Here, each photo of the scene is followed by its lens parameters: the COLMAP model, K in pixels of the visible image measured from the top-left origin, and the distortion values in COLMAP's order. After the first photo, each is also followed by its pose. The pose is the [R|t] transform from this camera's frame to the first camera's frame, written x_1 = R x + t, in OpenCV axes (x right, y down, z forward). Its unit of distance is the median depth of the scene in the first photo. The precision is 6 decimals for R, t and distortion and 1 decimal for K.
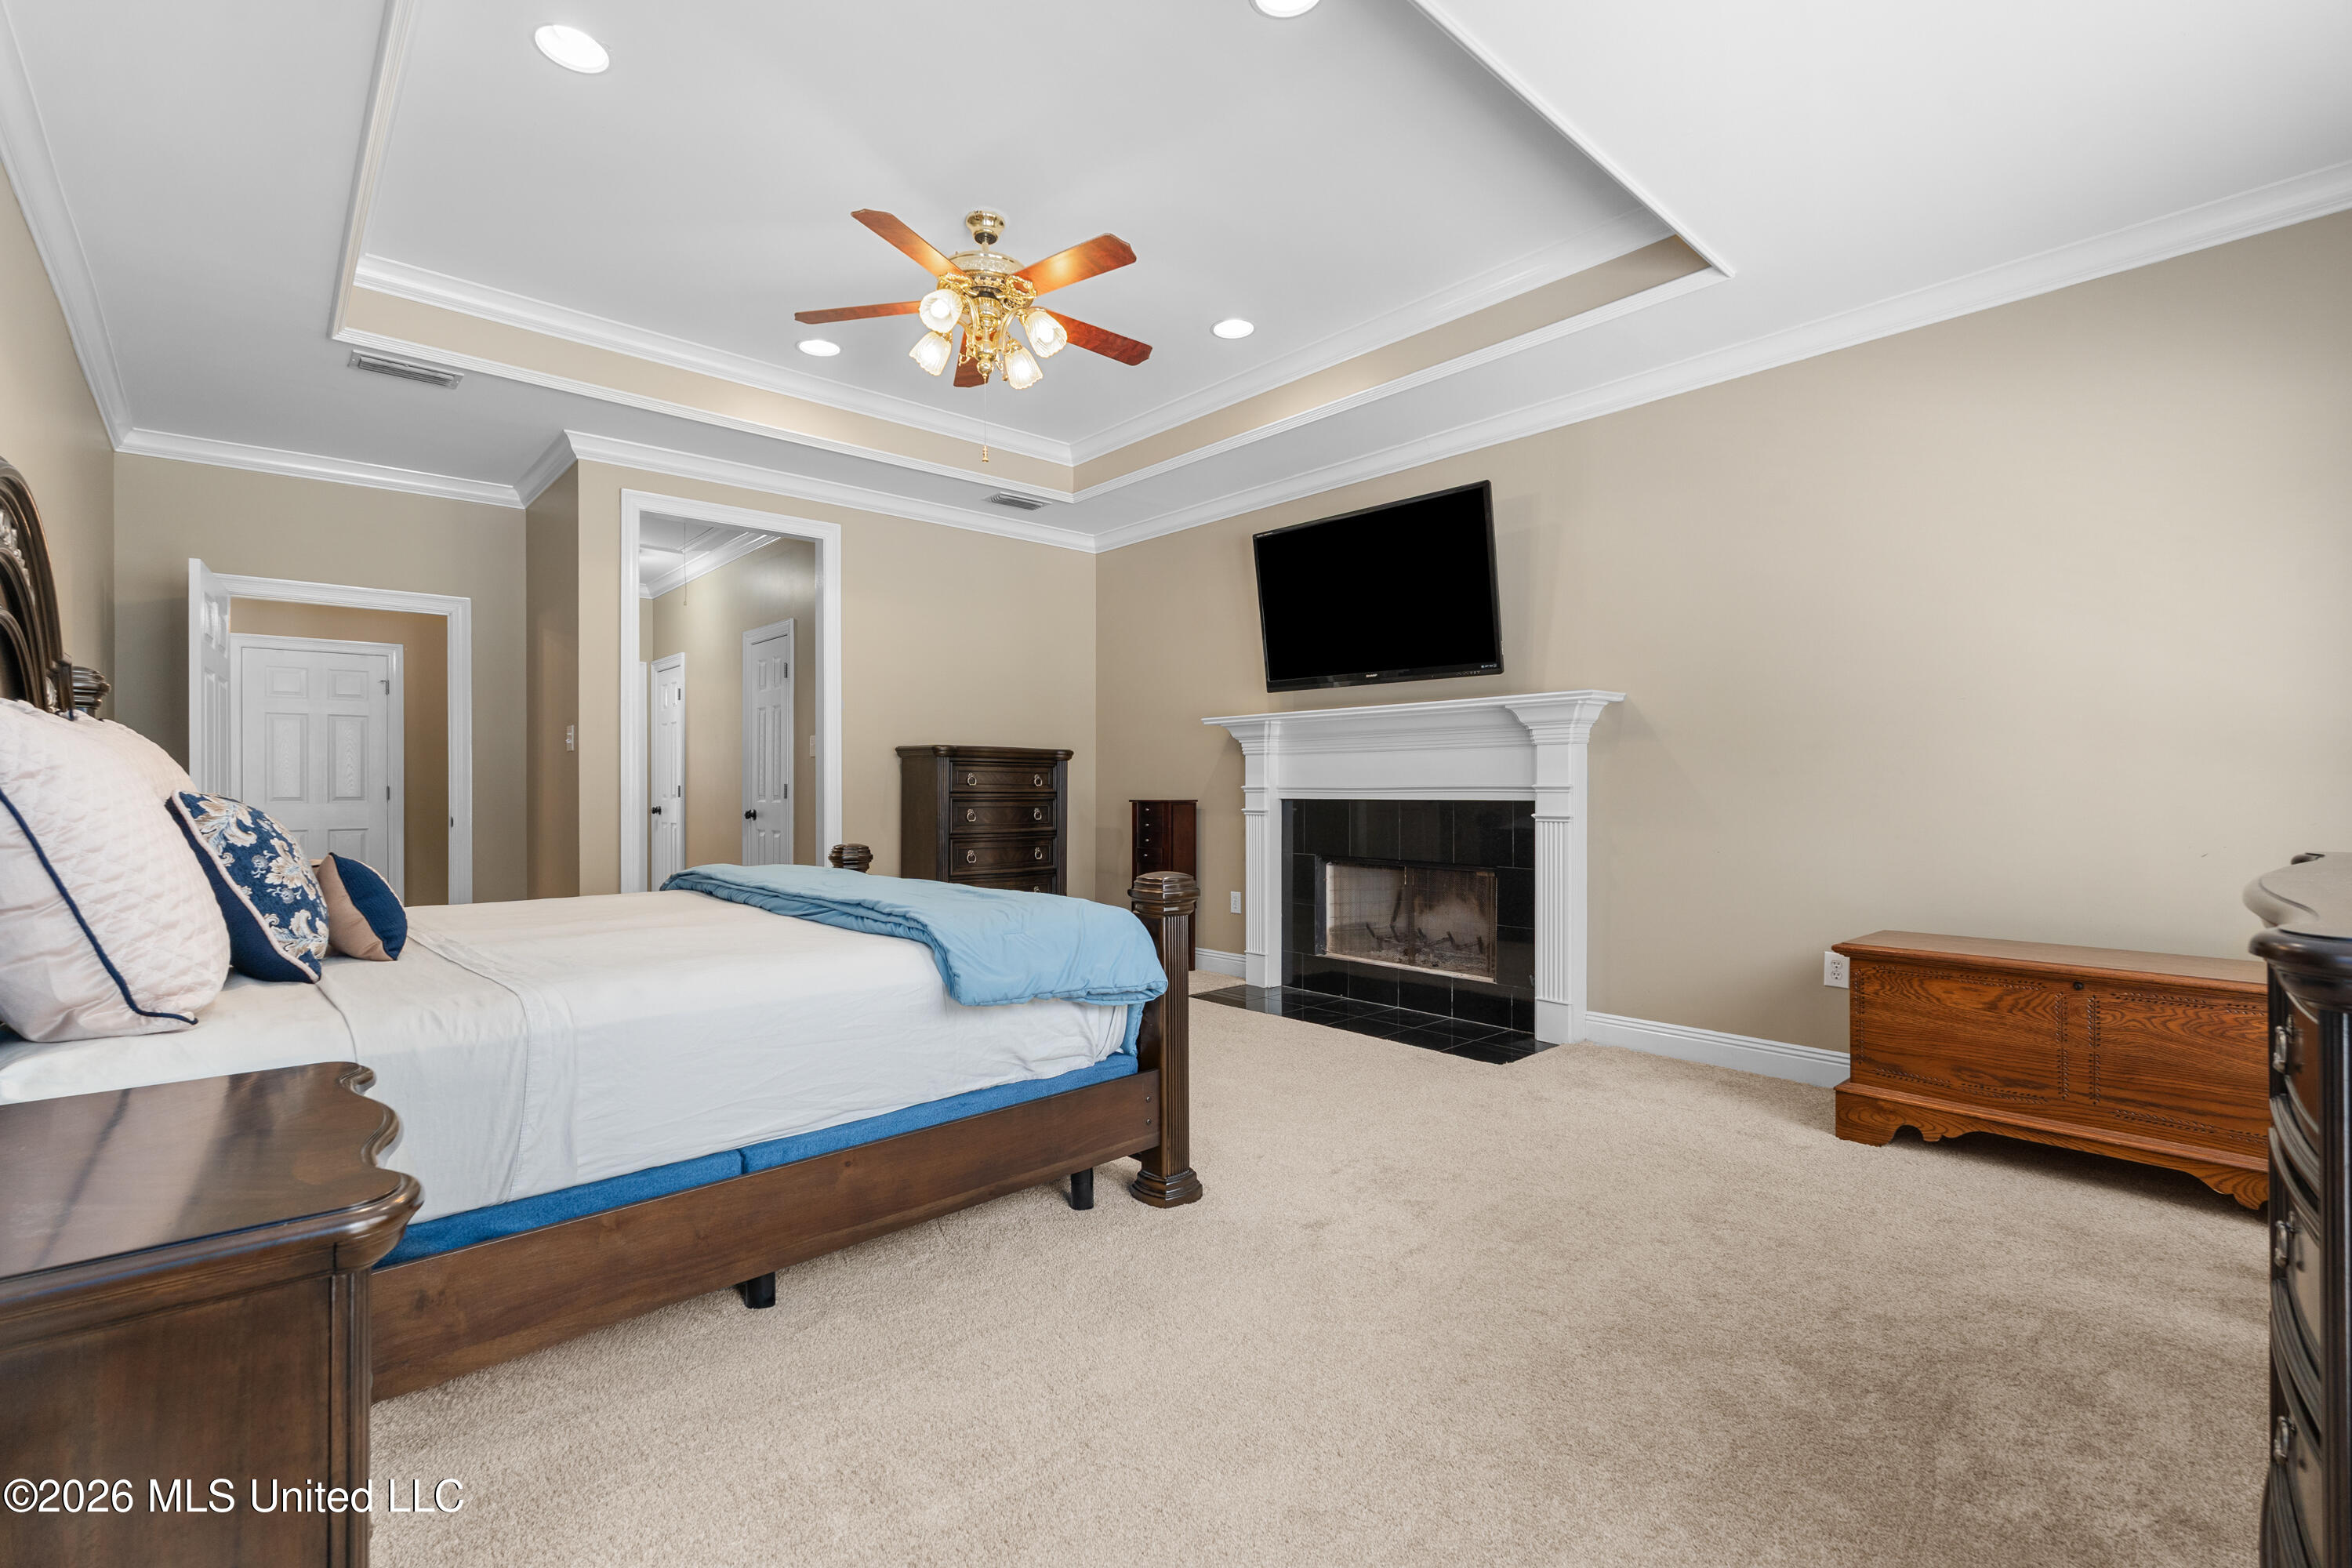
lens RADIAL K [[1035.3, 0, 1175.3], [0, 1035.3, 780.1], [0, 0, 1]] dist [-0.002397, -0.000121]
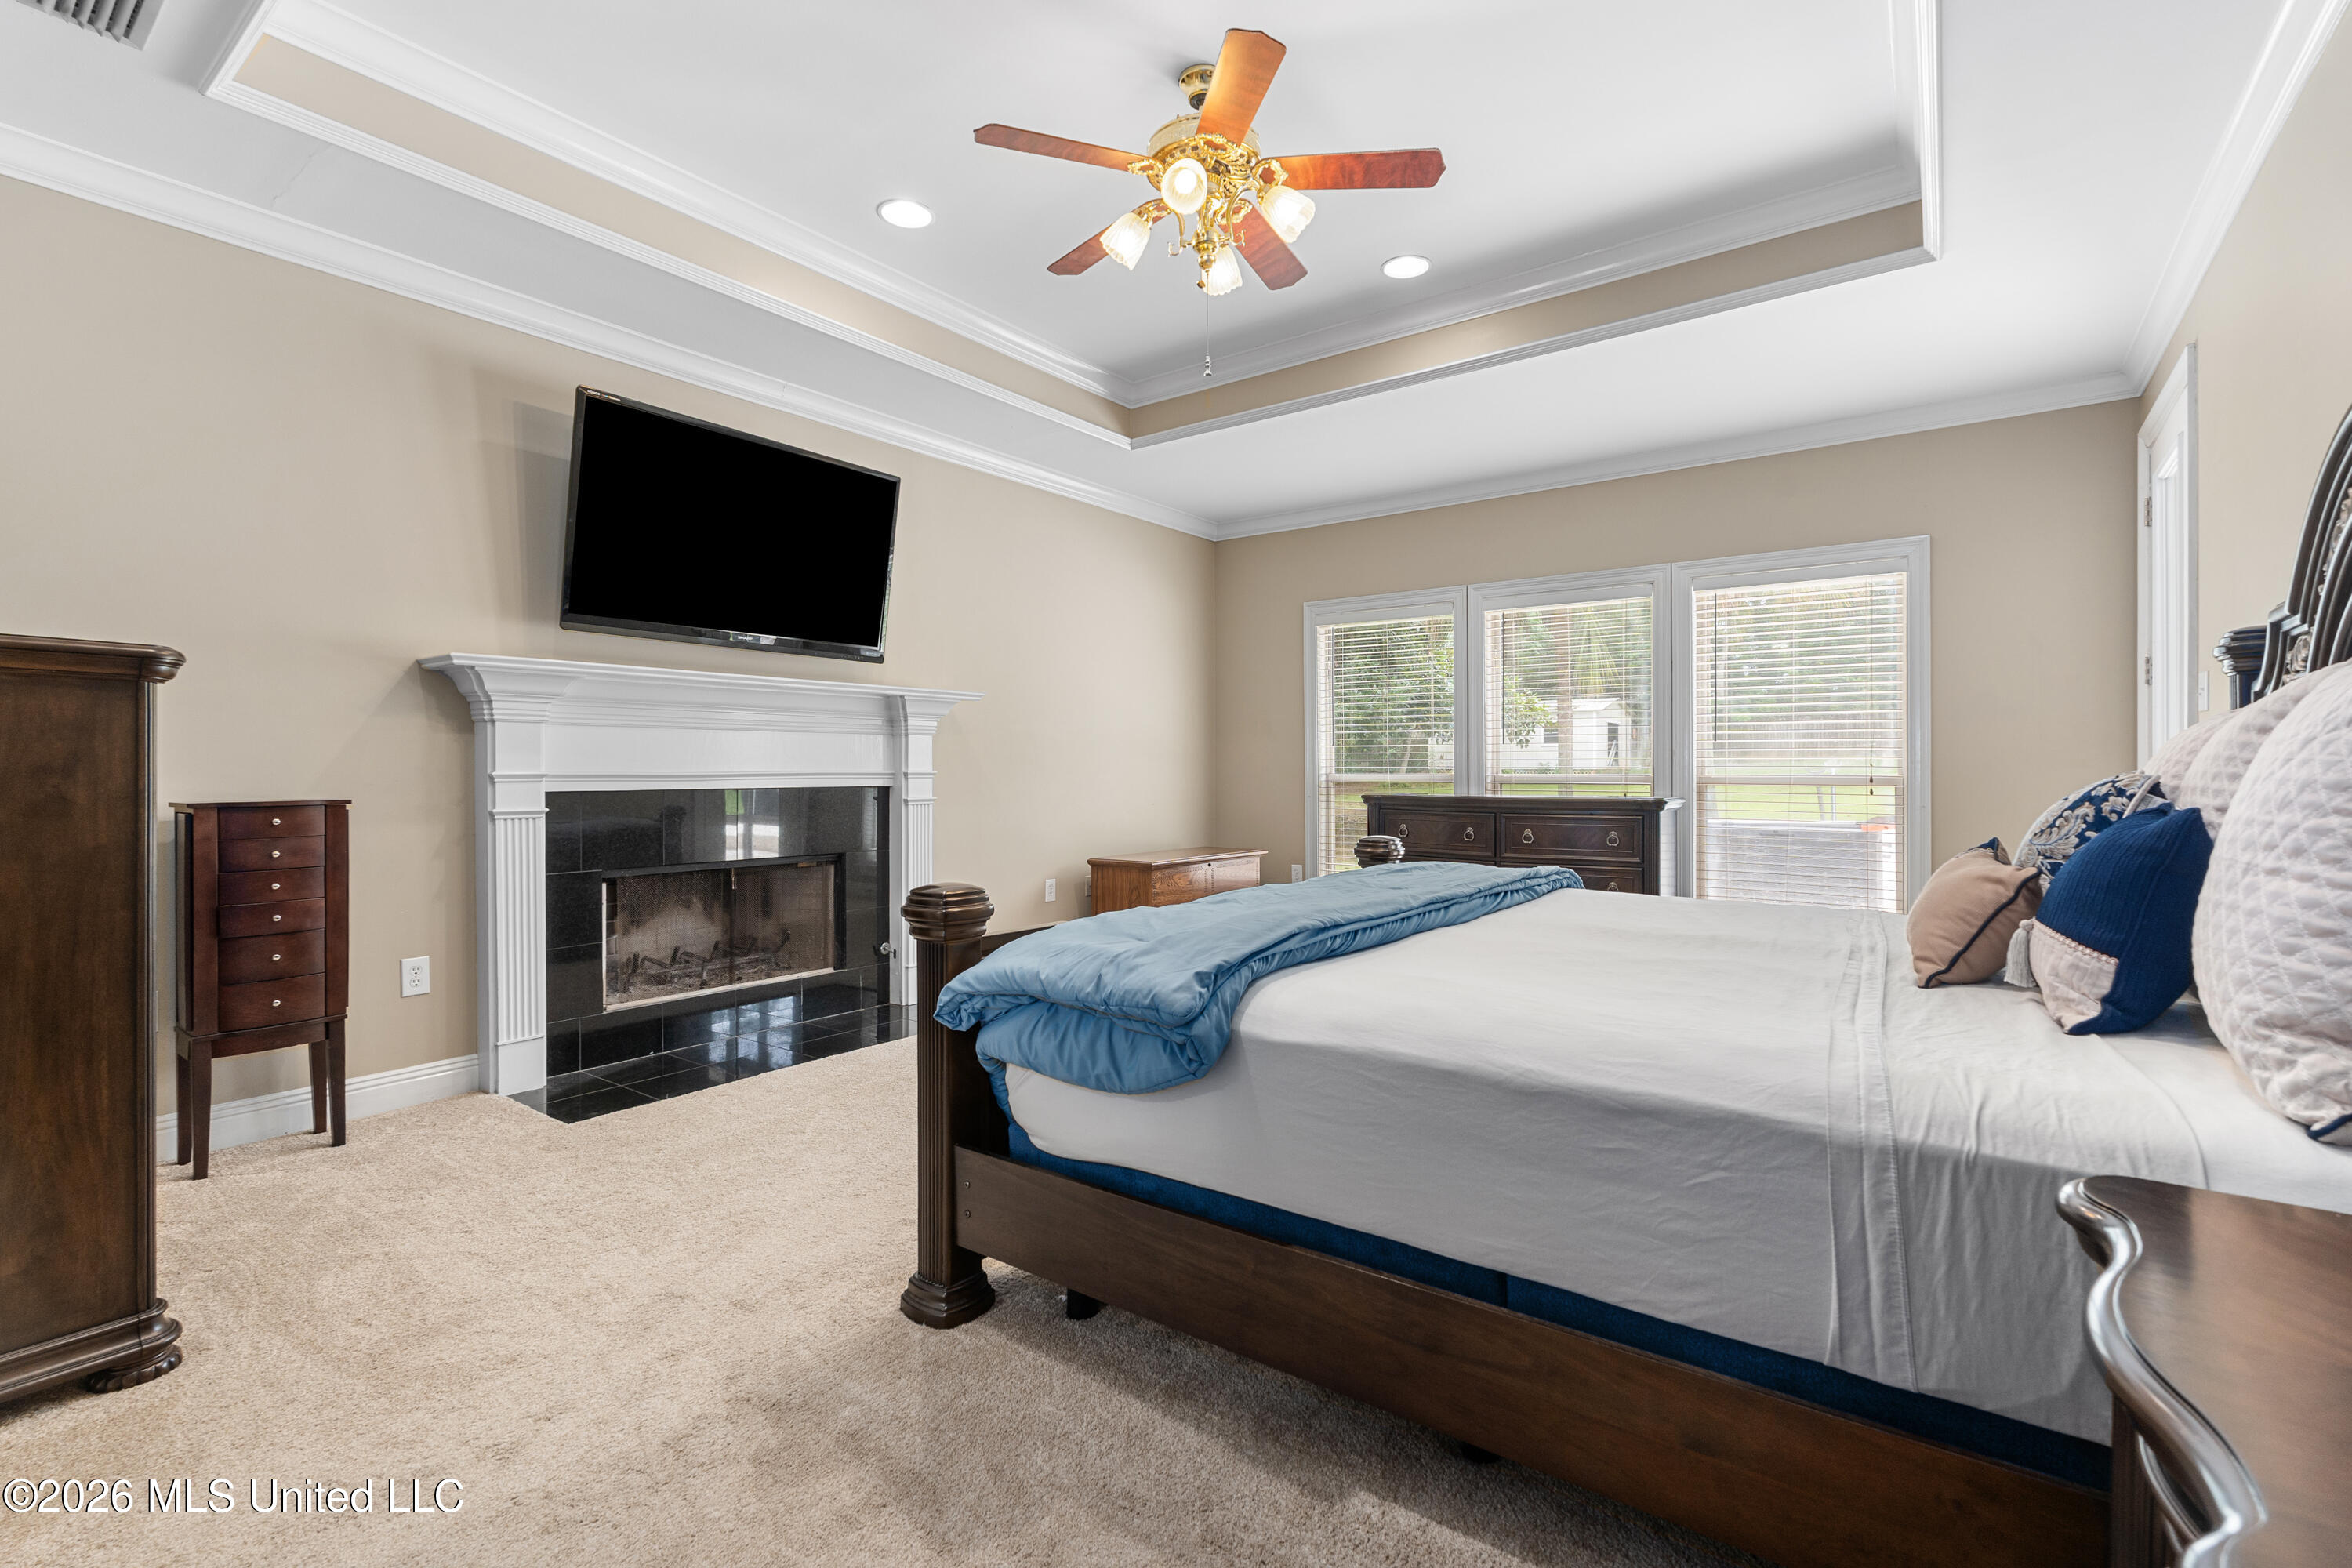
lens RADIAL K [[1035.3, 0, 1177.8], [0, 1035.3, 773.7], [0, 0, 1]] dist [-0.002397, -0.000121]
pose [[-0.187056, 0.002598, 0.982346, -0.627660], [0.003796, 0.999991, -0.001922, 0.008998], [-0.982342, 0.003369, -0.187064, 0.748736]]
